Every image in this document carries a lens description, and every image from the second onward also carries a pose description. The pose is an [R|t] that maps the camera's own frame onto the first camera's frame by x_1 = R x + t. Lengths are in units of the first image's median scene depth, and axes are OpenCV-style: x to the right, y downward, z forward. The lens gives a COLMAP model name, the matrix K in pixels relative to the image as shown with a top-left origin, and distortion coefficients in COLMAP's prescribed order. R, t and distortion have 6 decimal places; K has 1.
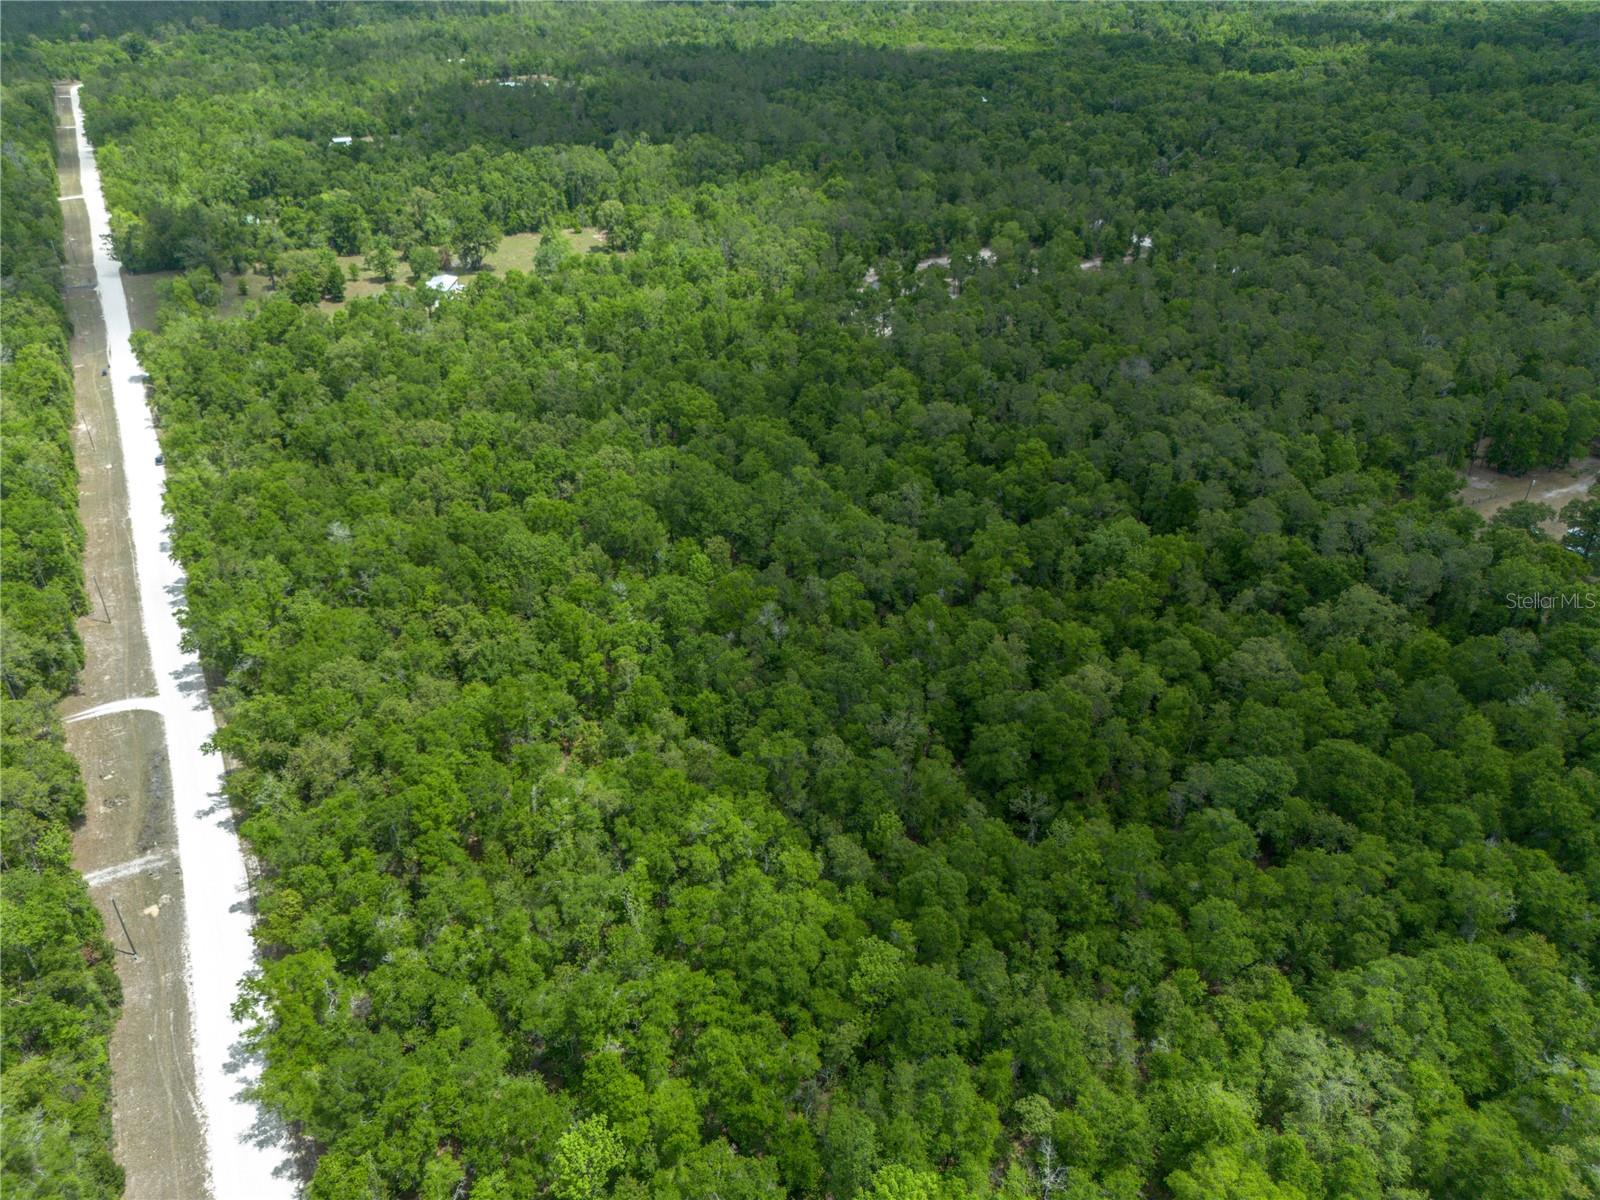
lens RADIAL K [[1124.2, 0, 800.0], [0, 1124.2, 600.0], [0, 0, 1]] dist [0.066751, -0.060824]
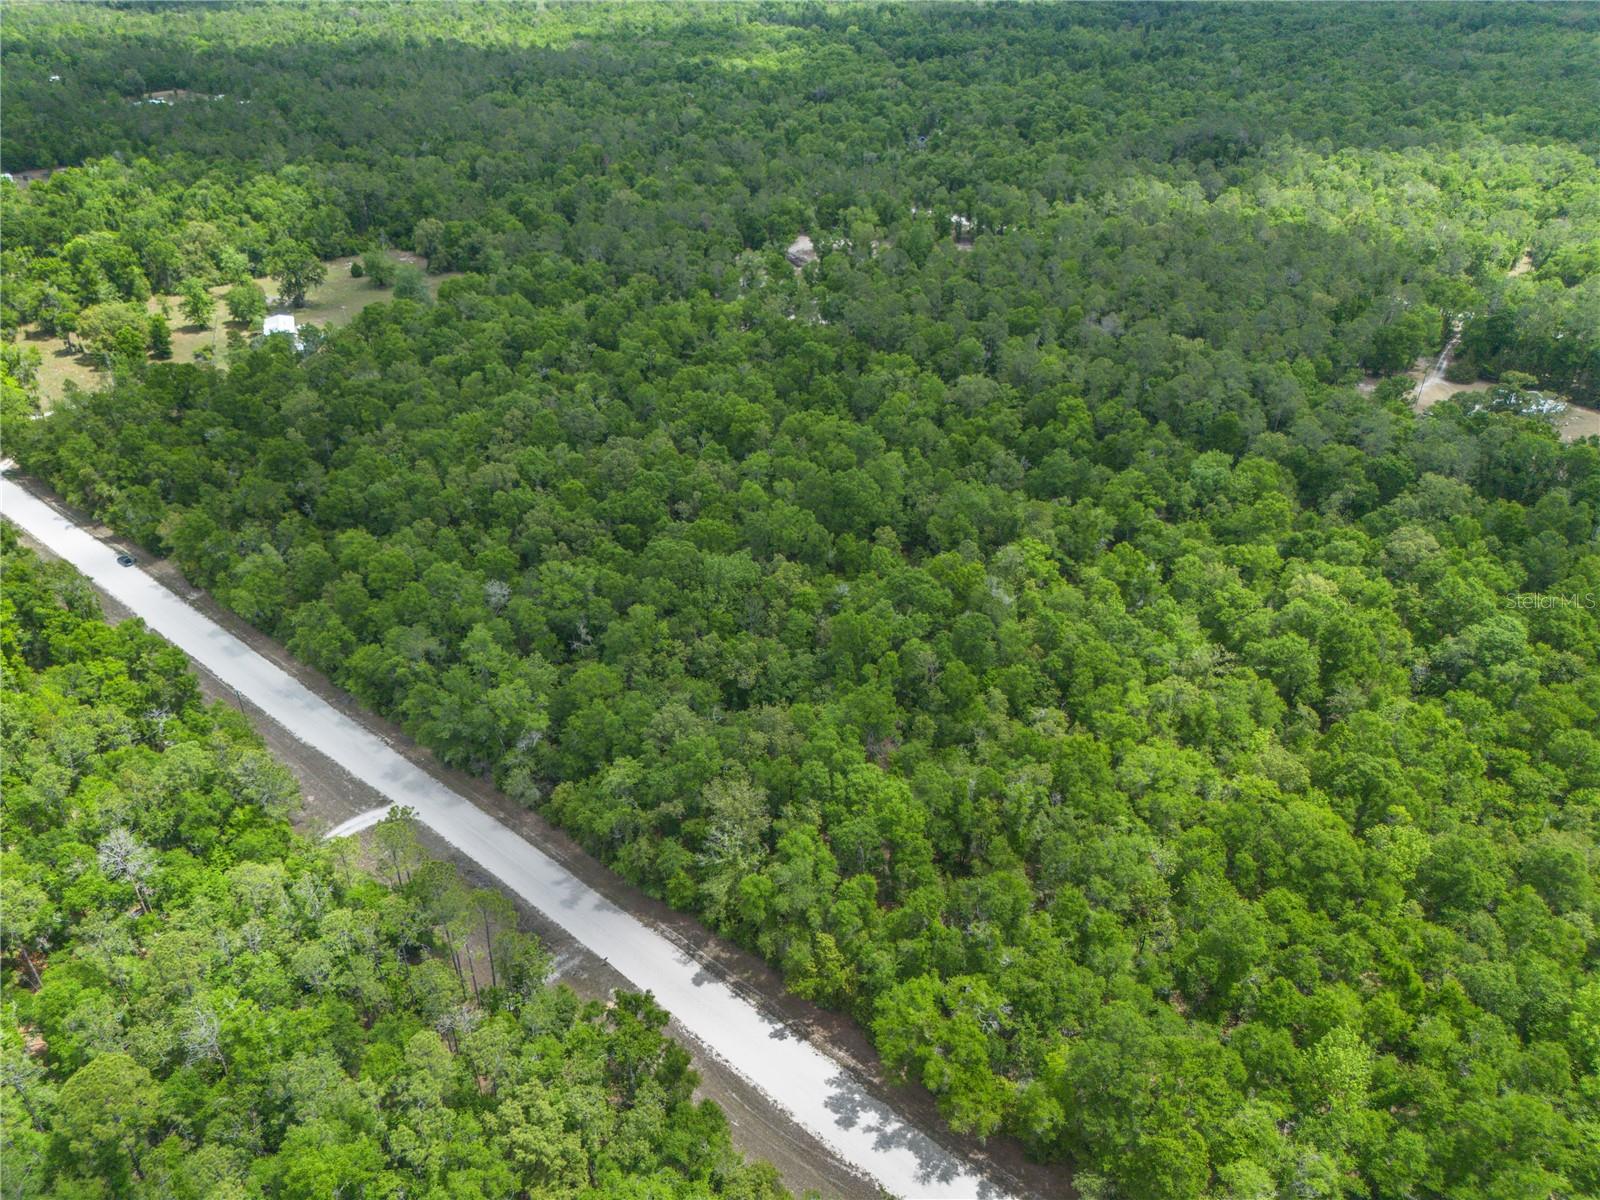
lens RADIAL K [[1124.2, 0, 800.0], [0, 1124.2, 600.0], [0, 0, 1]] dist [0.066751, -0.060824]
pose [[0.935062, -0.184493, 0.302690, -0.513440], [0.183628, 0.982488, 0.031582, -0.041056], [-0.303216, 0.026051, 0.952566, 0.062833]]
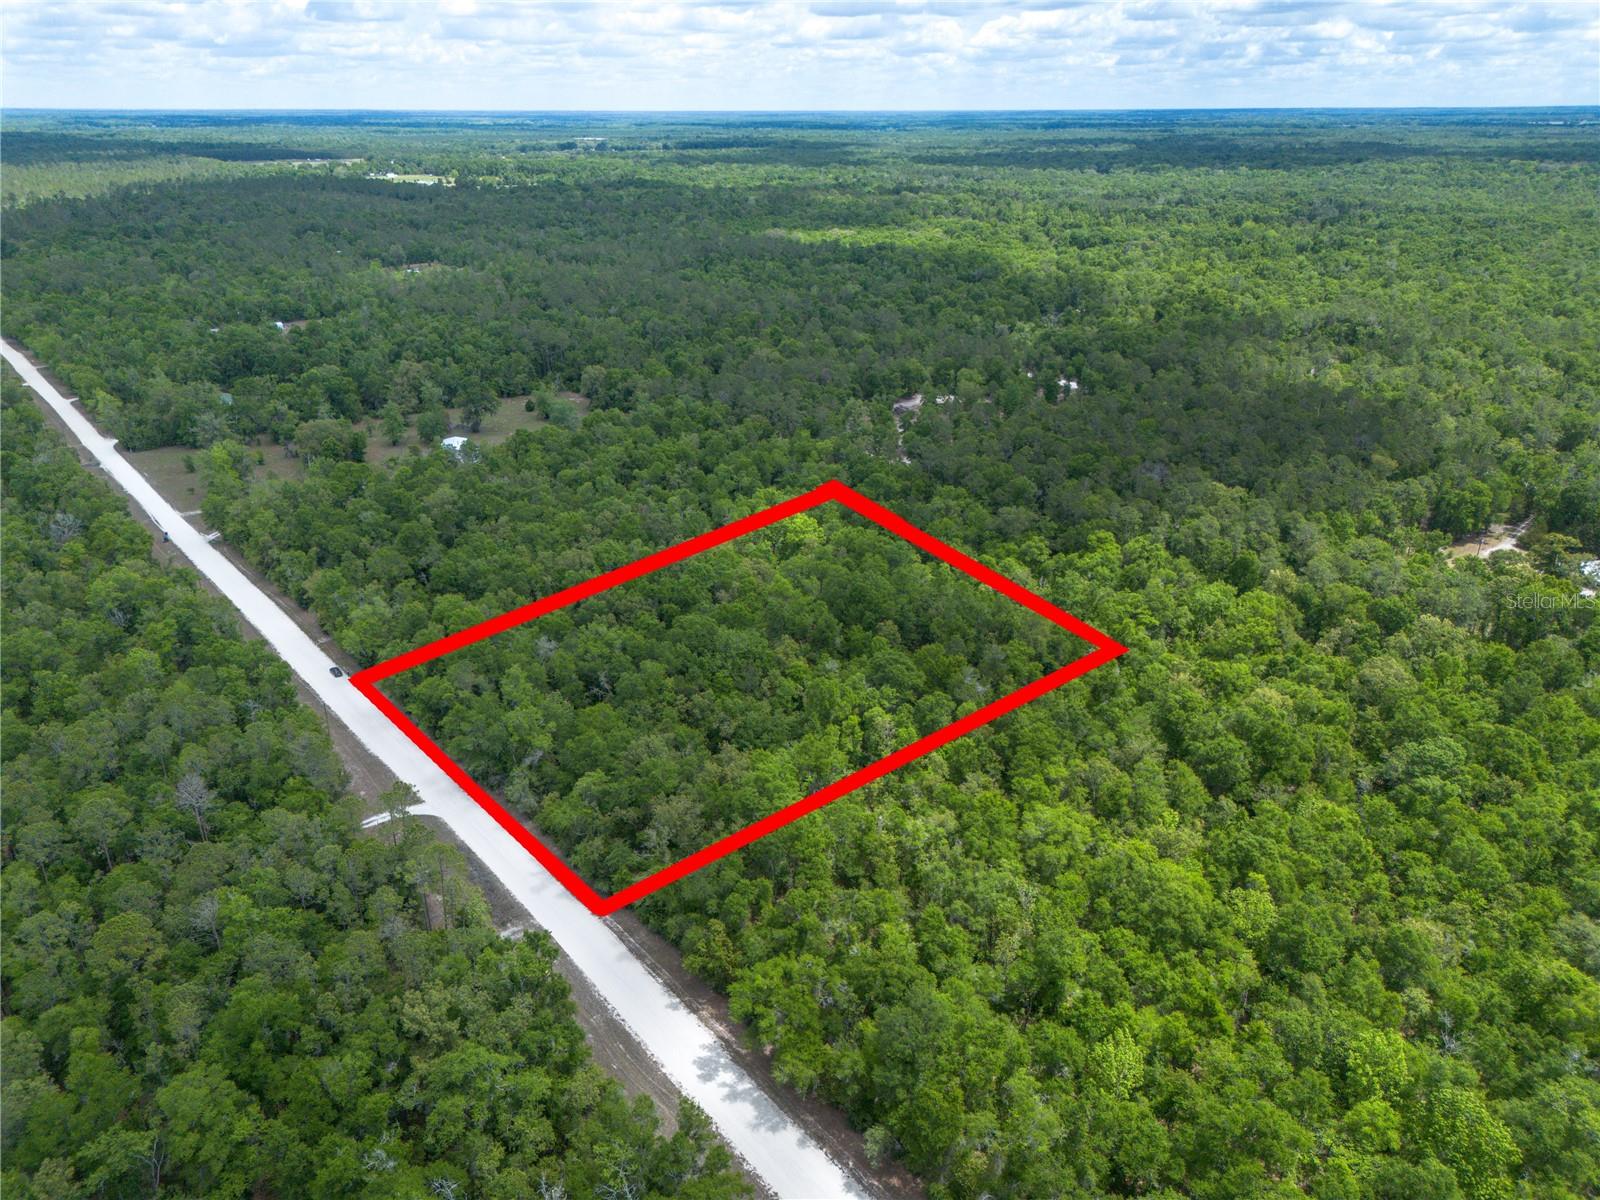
lens RADIAL K [[1124.2, 0, 800.0], [0, 1124.2, 600.0], [0, 0, 1]] dist [0.066751, -0.060824]
pose [[0.983909, -0.071800, 0.163610, -0.384050], [0.094270, 0.986489, -0.133991, 0.073590], [-0.151779, 0.147259, 0.977383, -0.114884]]
